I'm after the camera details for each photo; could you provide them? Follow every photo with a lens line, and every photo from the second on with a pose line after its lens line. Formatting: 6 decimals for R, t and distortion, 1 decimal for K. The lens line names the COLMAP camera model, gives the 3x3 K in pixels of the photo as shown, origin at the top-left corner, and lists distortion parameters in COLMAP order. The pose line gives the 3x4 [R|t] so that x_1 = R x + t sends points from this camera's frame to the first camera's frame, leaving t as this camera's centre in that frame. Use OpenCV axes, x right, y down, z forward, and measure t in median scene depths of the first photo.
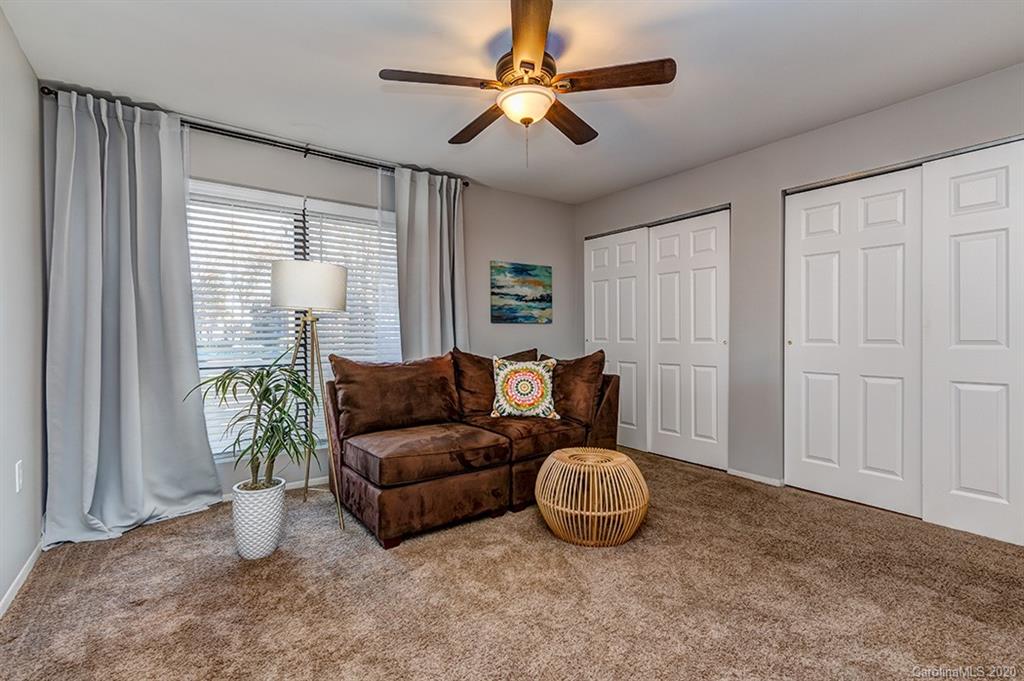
lens RADIAL K [[466.5, 0, 509.7], [0, 466.5, 339.4], [0, 0, 1]] dist [0.001412, -0.000745]
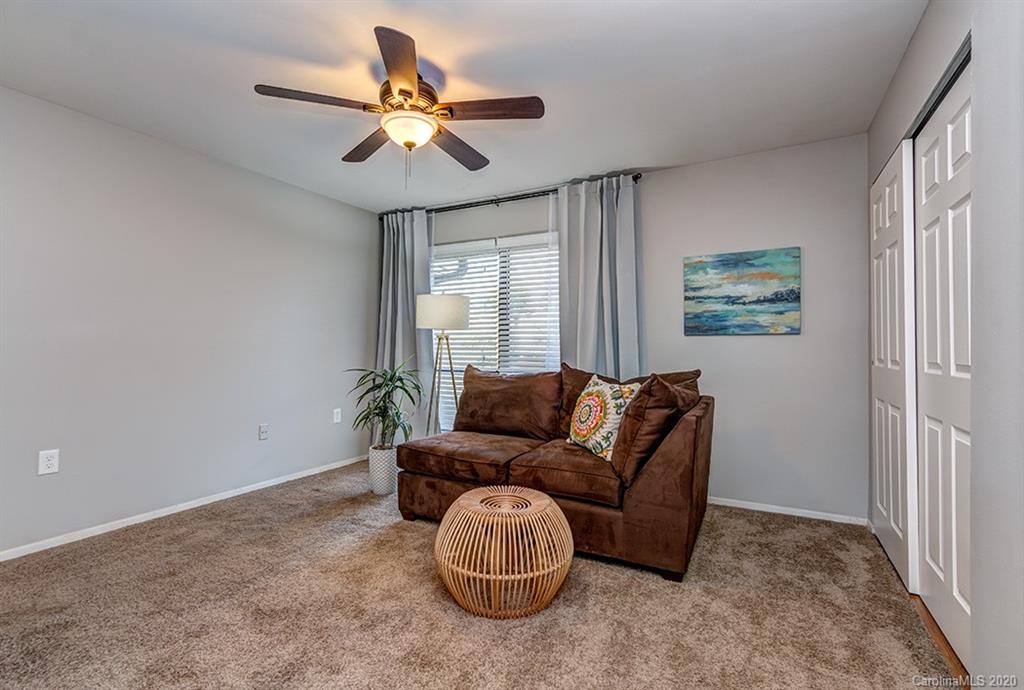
lens RADIAL K [[480.9, 0, 512.0], [0, 480.9, 345.0], [0, 0, 1]] dist [0.001587, 0.000196]
pose [[0.422708, 0.000243, -0.906266, 0.571083], [-0.014637, 0.999871, -0.006559, -0.009599], [0.906148, 0.016038, 0.422658, 0.386080]]
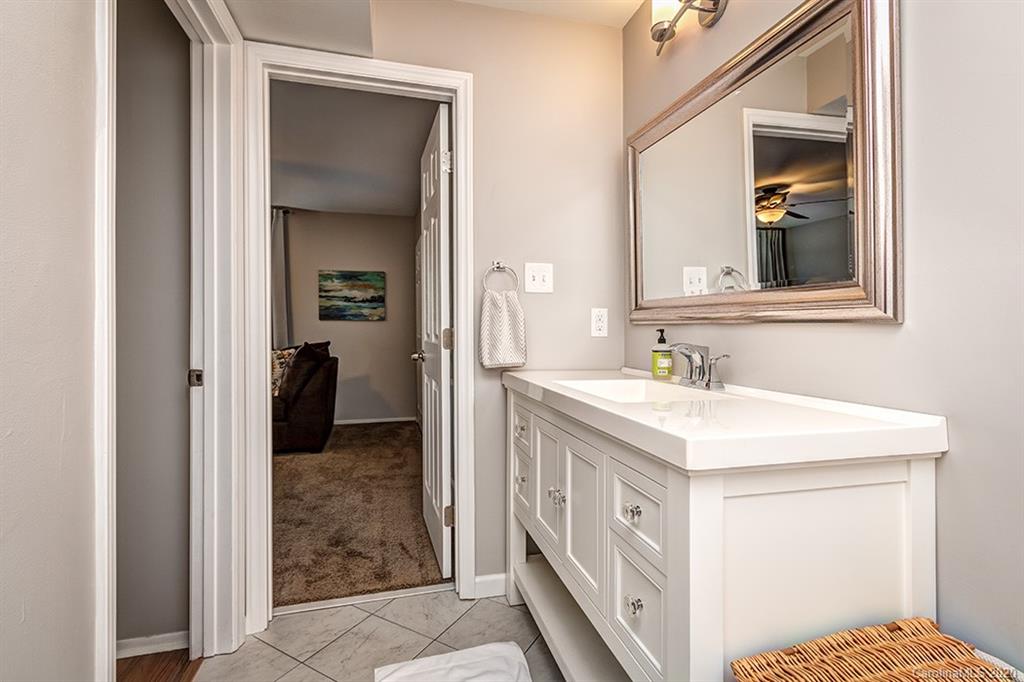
lens RADIAL K [[470.7, 0, 507.6], [0, 470.7, 335.5], [0, 0, 1]] dist [0.001829, -0.000050]
pose [[0.926357, 0.012635, -0.376434, 0.887675], [-0.012262, 0.999919, 0.003387, -0.005118], [0.376446, 0.001478, 0.926437, 0.028646]]
